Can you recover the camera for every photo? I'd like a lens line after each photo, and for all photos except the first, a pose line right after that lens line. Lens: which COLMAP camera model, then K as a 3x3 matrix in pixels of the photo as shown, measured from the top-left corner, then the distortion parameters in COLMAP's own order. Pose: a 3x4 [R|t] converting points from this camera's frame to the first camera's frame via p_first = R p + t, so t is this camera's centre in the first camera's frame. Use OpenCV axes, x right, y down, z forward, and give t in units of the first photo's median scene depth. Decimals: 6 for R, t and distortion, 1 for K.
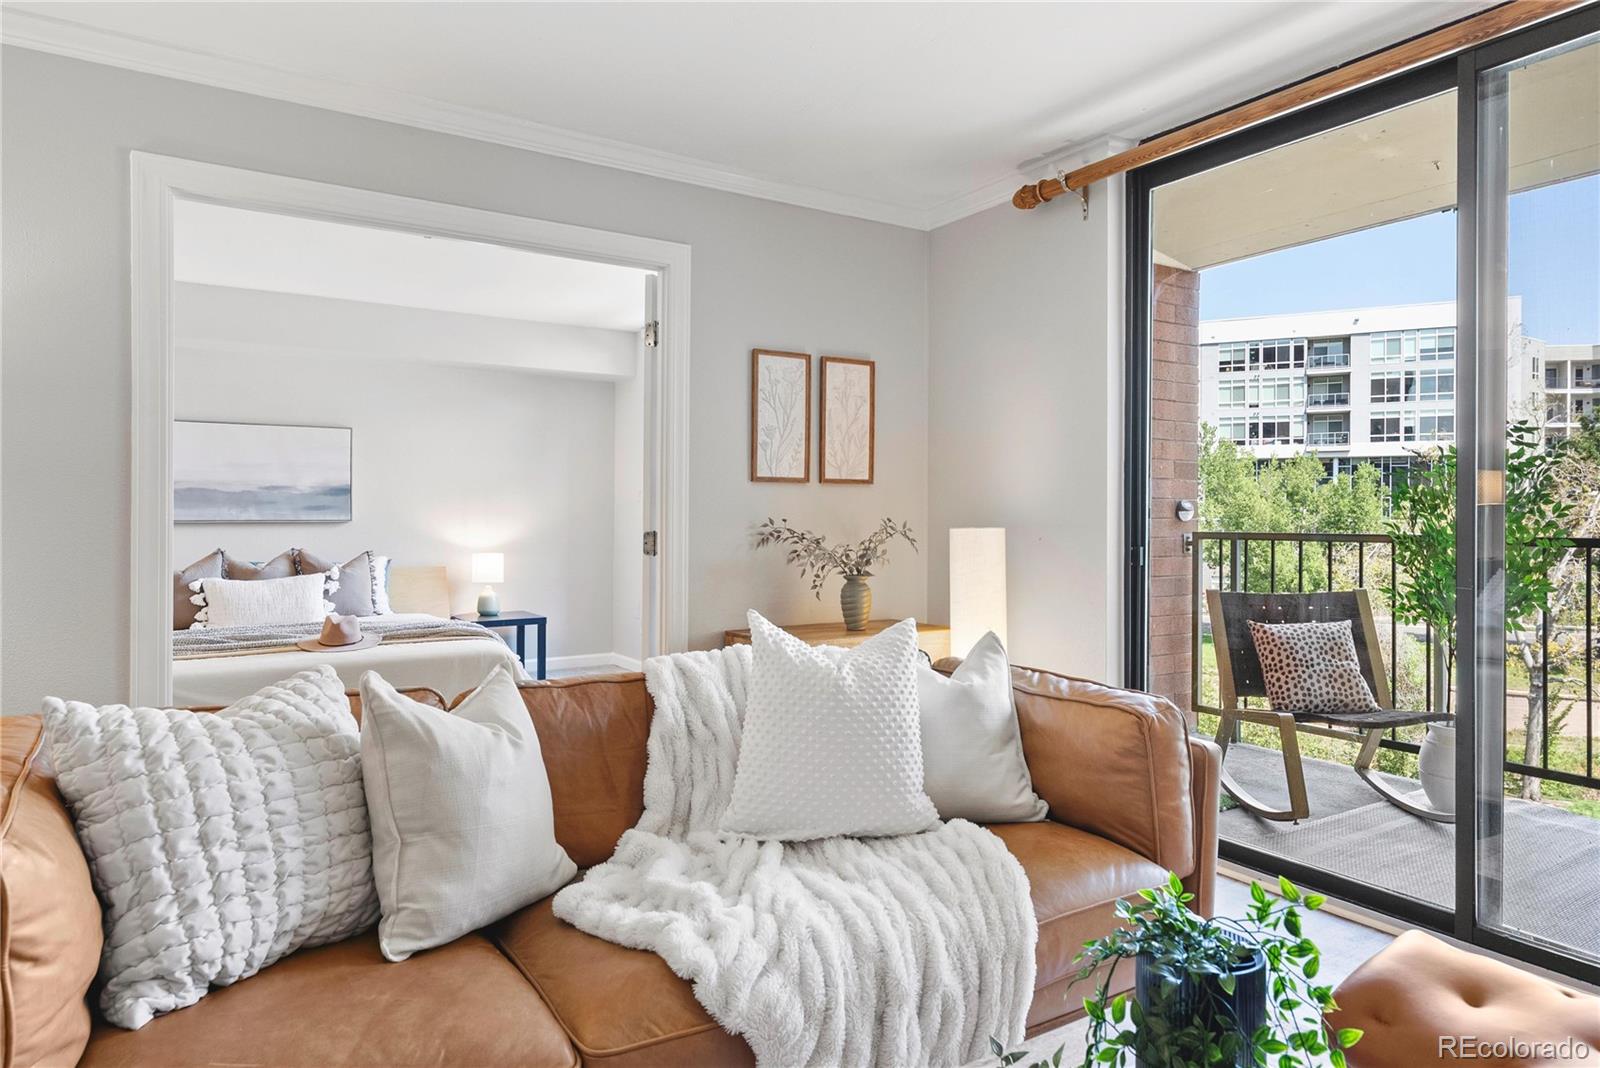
lens RADIAL K [[968.1, 0, 804.3], [0, 968.1, 518.4], [0, 0, 1]] dist [0.001369, 0.000552]
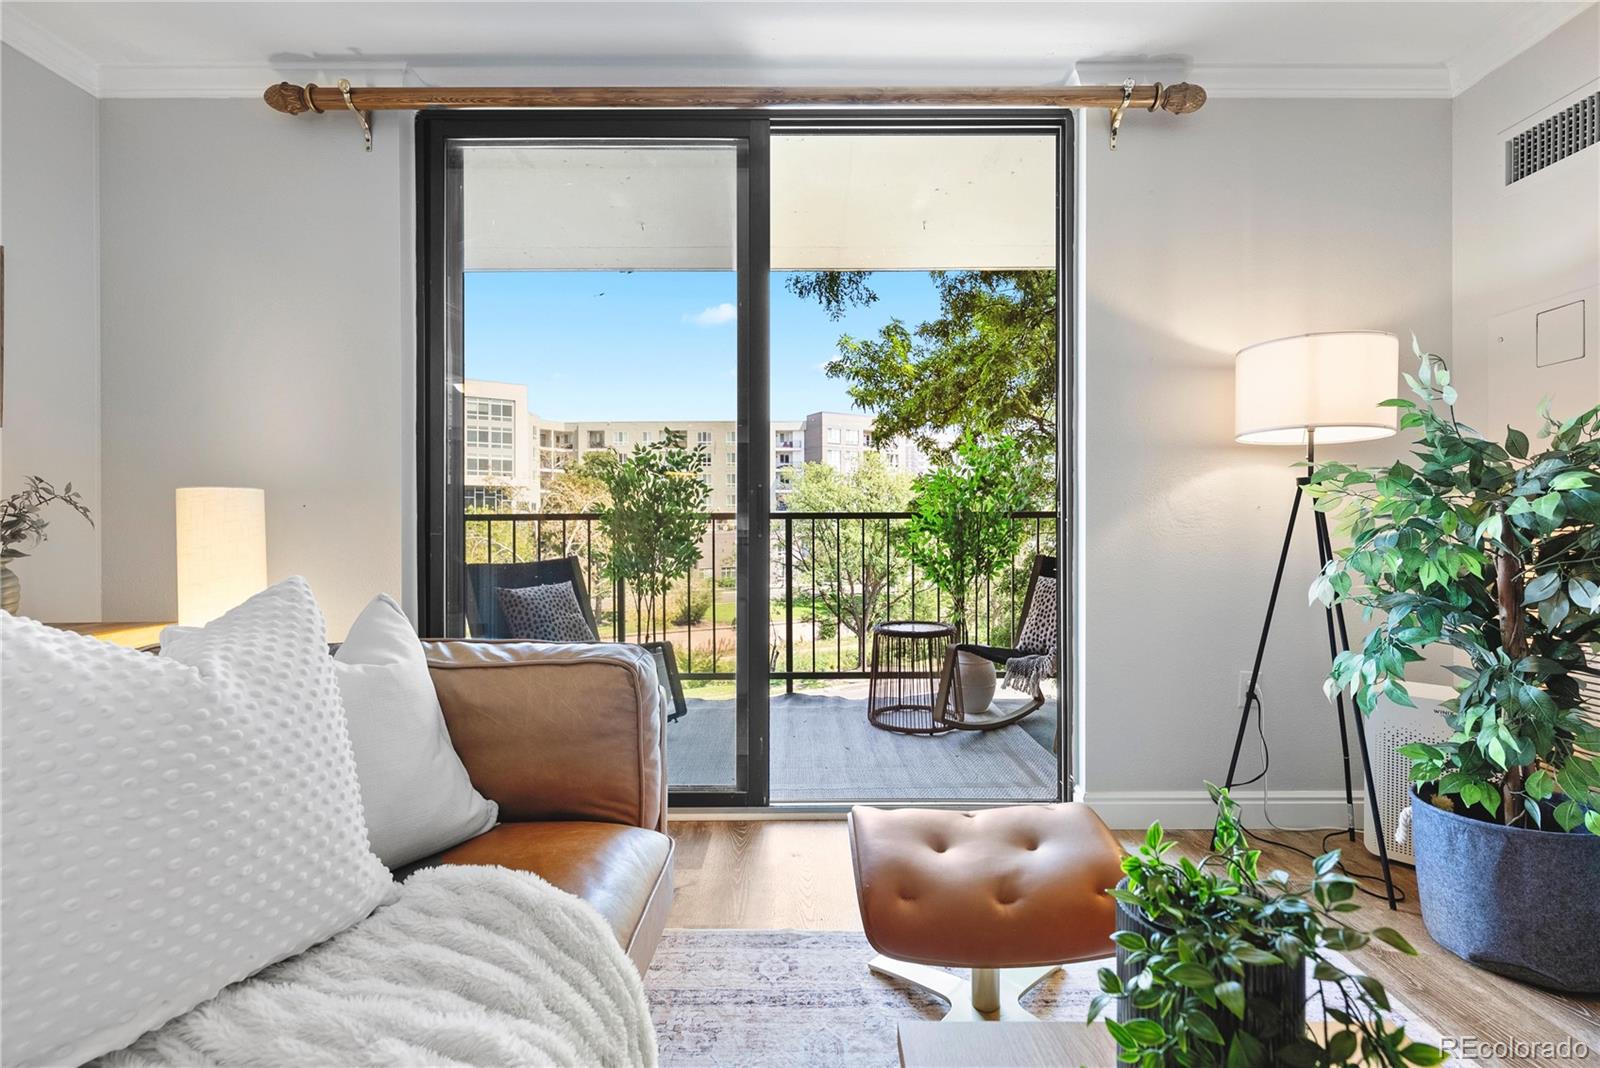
lens RADIAL K [[730.7, 0, 800.4], [0, 730.7, 529.3], [0, 0, 1]] dist [-0.000335, -0.000021]
pose [[0.537941, -0.005570, 0.842964, -0.065361], [0.008597, 0.999962, 0.001122, 0.044932], [-0.842938, 0.006643, 0.537969, 0.280967]]
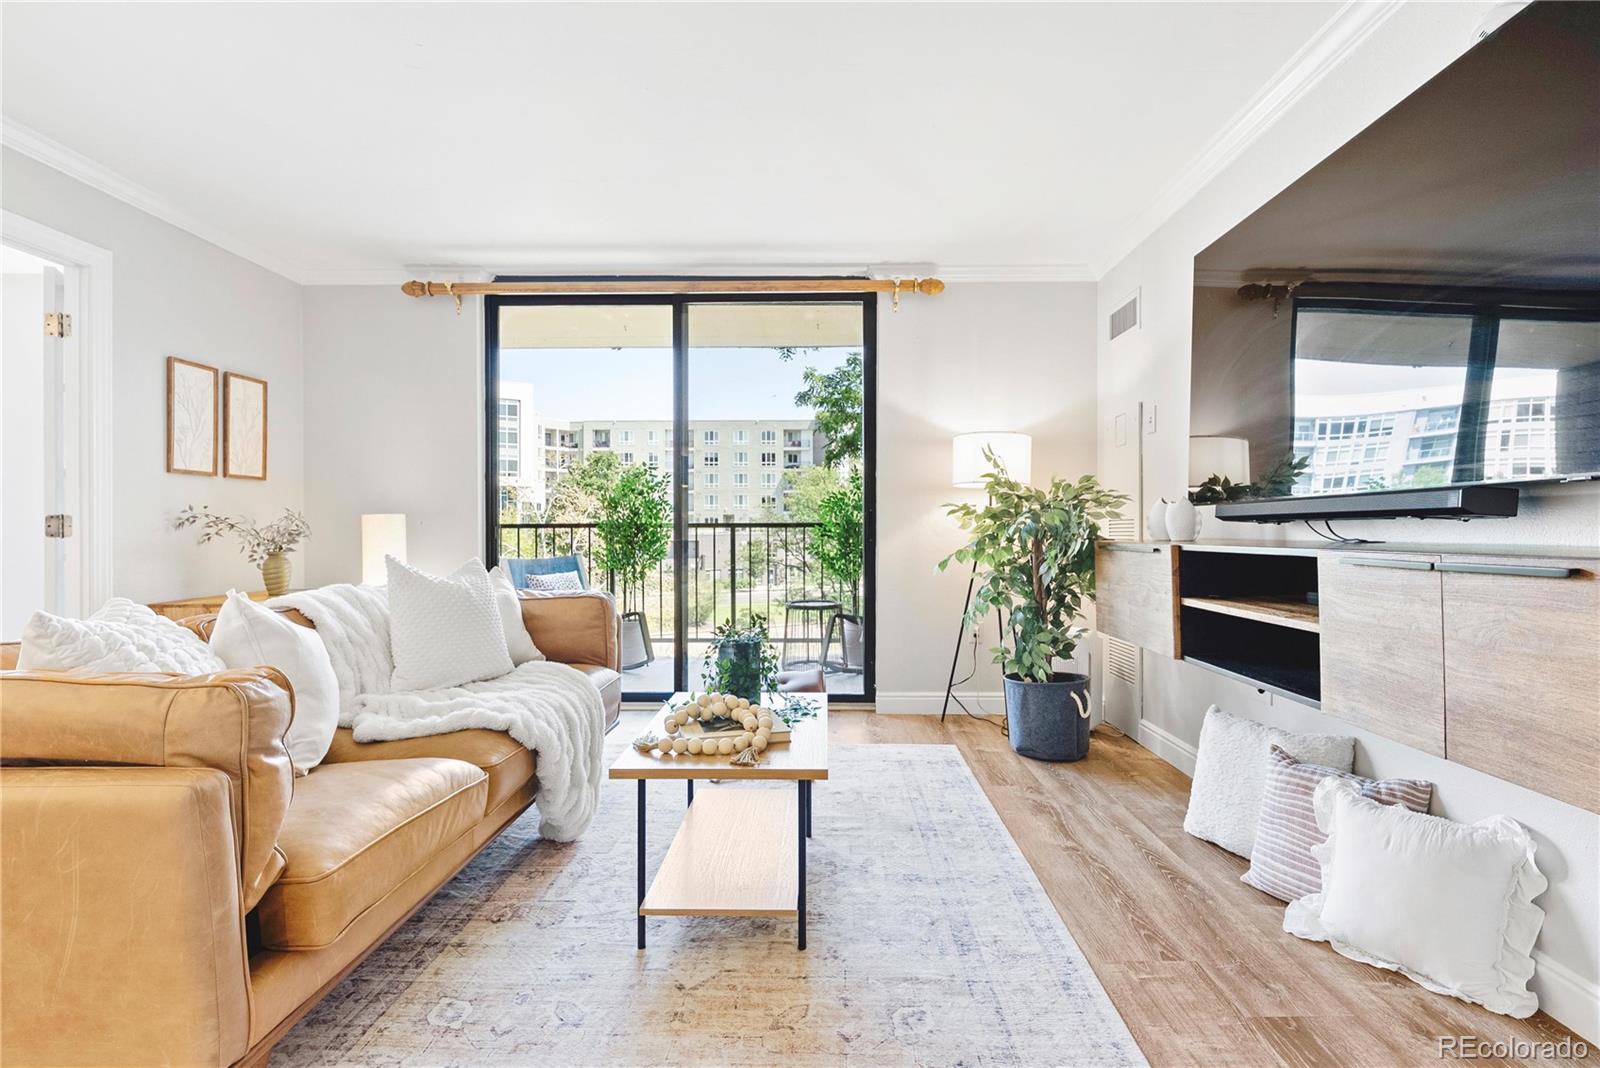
lens RADIAL K [[761.5, 0, 798.1], [0, 761.5, 527.4], [0, 0, 1]] dist [-0.000677, 0.000596]
pose [[0.554908, -0.002192, 0.831909, -0.398467], [0.007585, 0.999968, -0.002424, 0.035112], [-0.831877, 0.007655, 0.554907, -0.114260]]
